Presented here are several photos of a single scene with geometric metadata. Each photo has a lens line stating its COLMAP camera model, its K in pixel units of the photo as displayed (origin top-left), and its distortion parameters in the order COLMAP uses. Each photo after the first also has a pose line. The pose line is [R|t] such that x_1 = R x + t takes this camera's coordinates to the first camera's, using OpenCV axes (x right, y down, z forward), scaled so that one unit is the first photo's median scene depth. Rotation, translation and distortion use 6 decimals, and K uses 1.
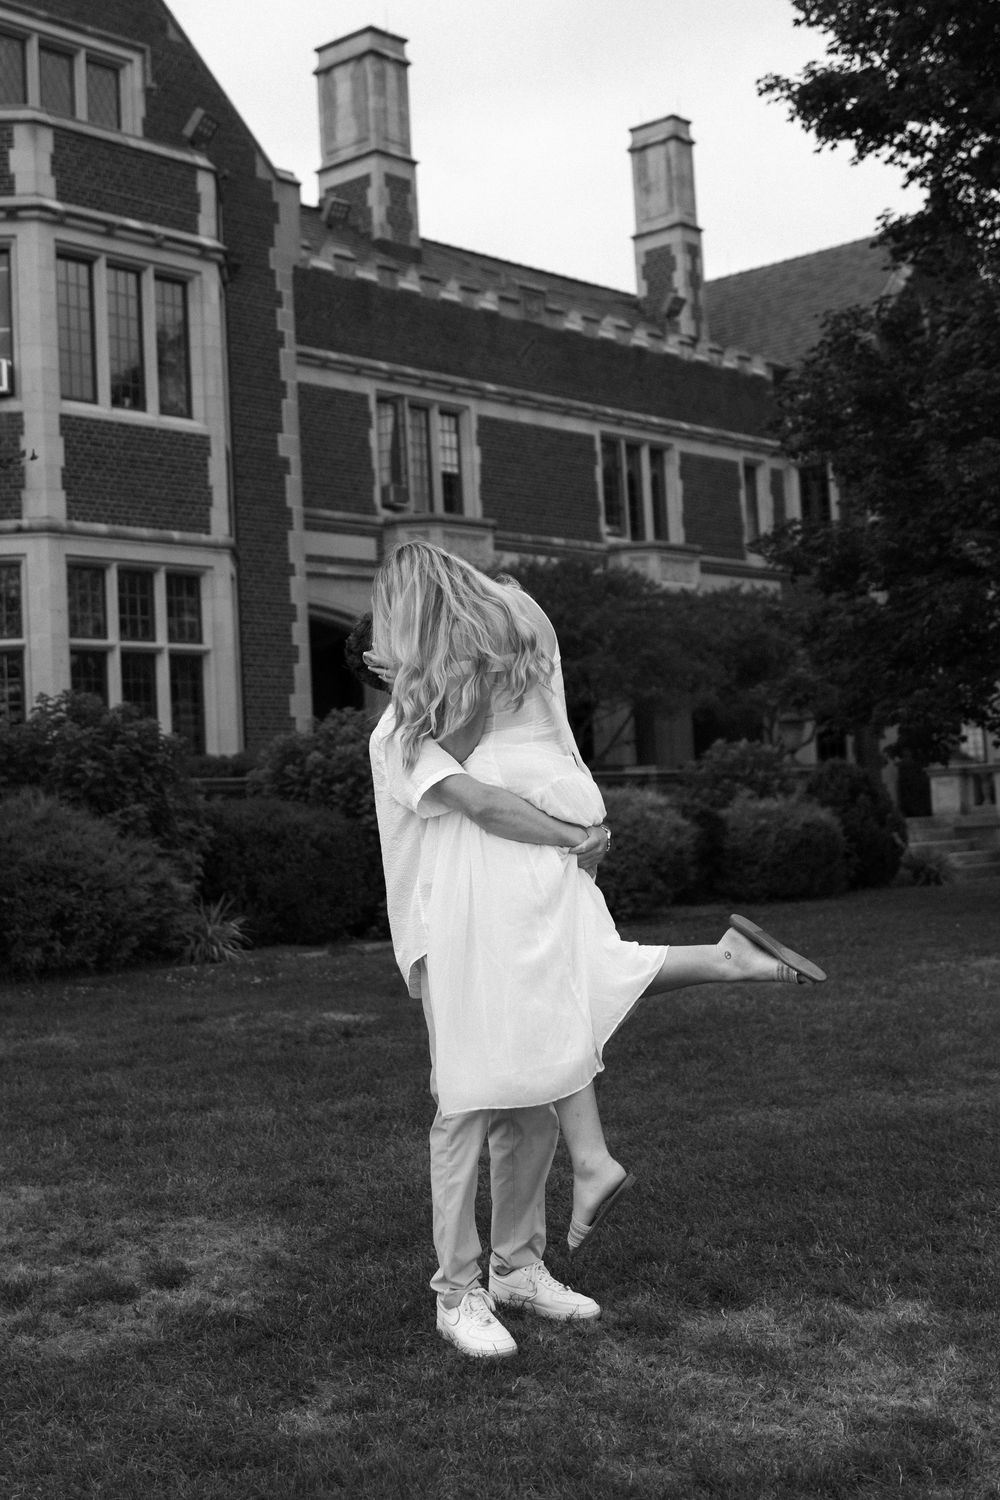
lens RADIAL K [[1863.6, 0, 502.8], [0, 1863.6, 664.5], [0, 0, 1]] dist [-0.005699, 0.000000]
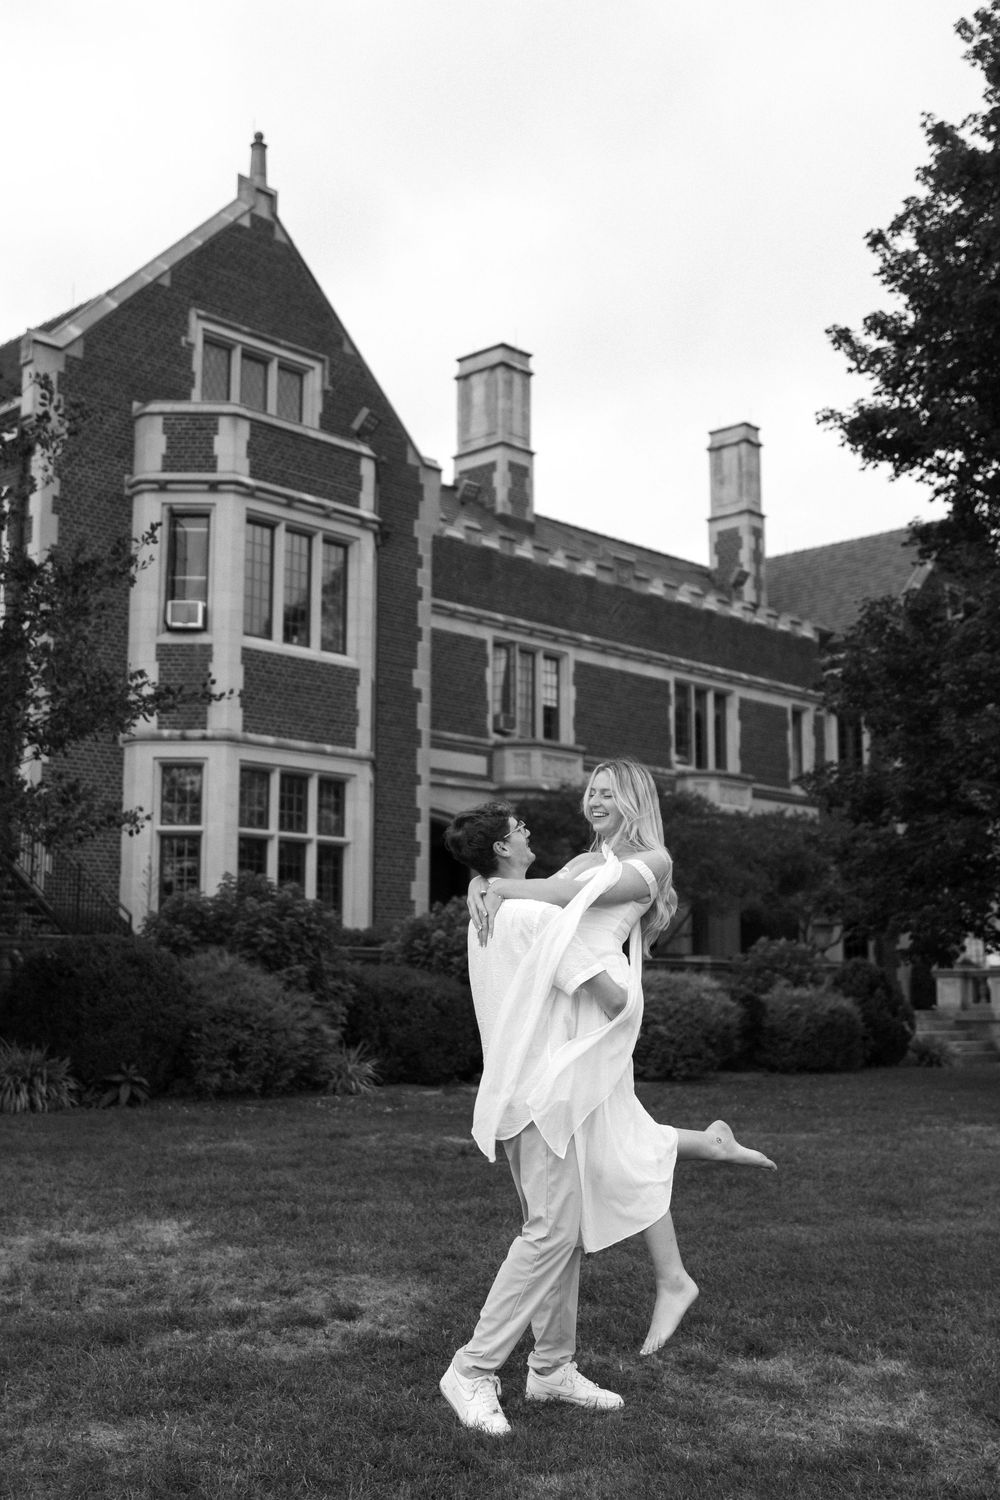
lens RADIAL K [[1727.8, 0, 488.6], [0, 1727.8, 754.4], [0, 0, 1]] dist [-0.009869, 0.000000]
pose [[0.997939, 0.048549, -0.041961, -0.020921], [-0.050904, 0.997075, -0.057006, -0.005466], [0.039070, 0.059025, 0.997492, -0.137788]]
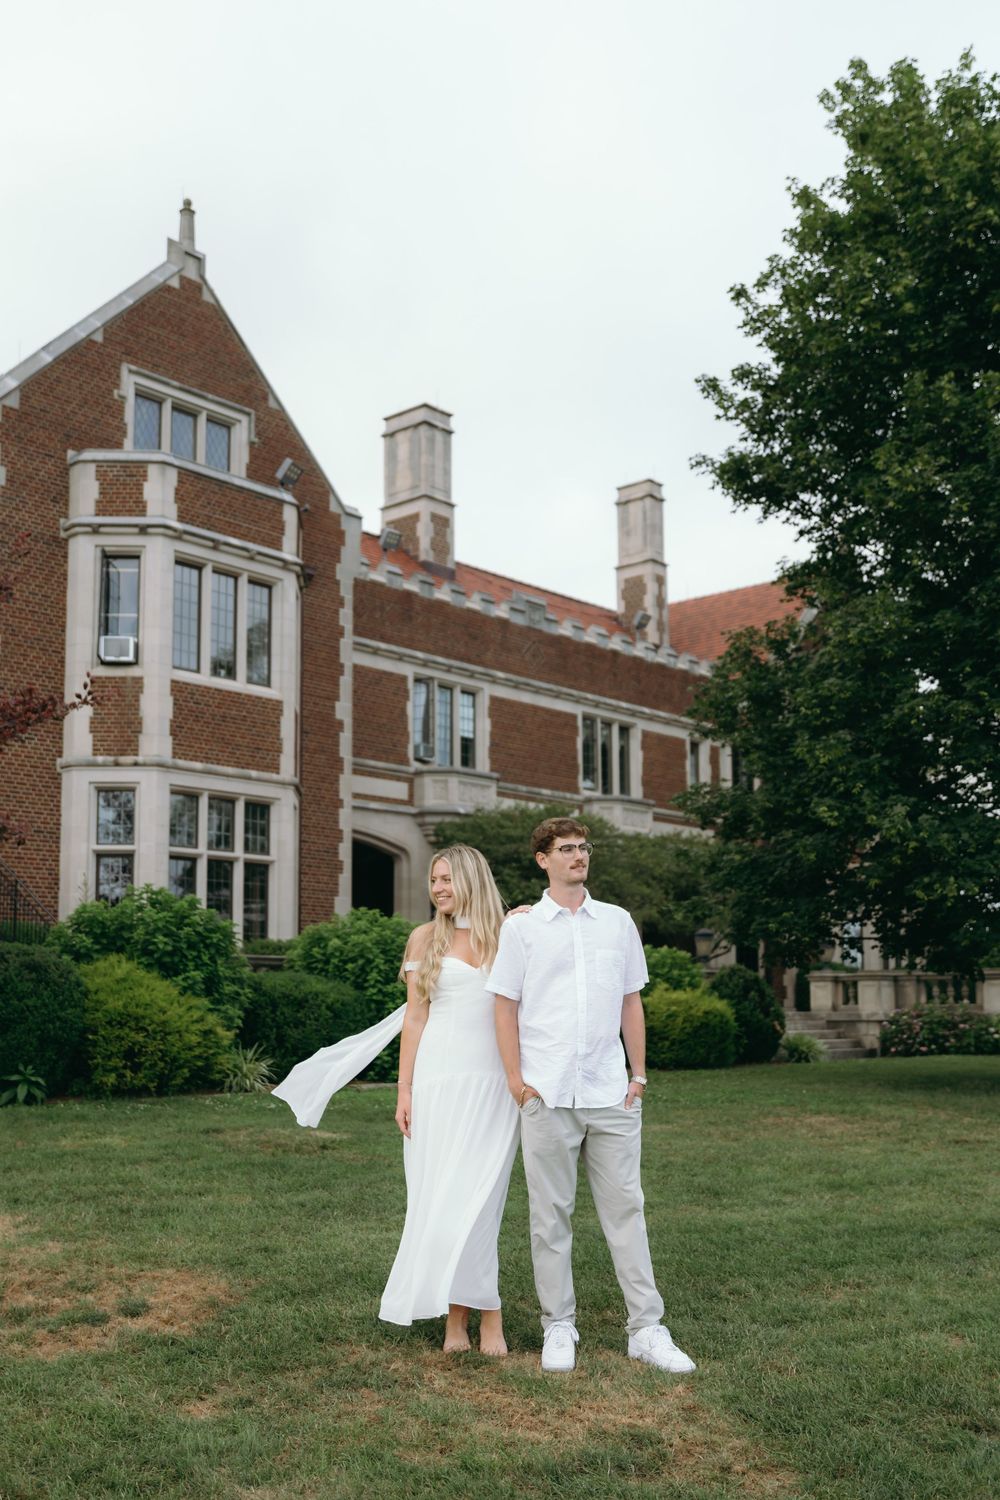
lens RADIAL K [[1437.0, 0, 578.5], [0, 1437.0, 852.4], [0, 0, 1]] dist [-0.012220, 0.000000]
pose [[0.998842, 0.047808, -0.005358, 0.066092], [-0.047926, 0.998548, -0.024582, 0.001394], [0.004175, 0.024810, 0.999683, -0.030238]]
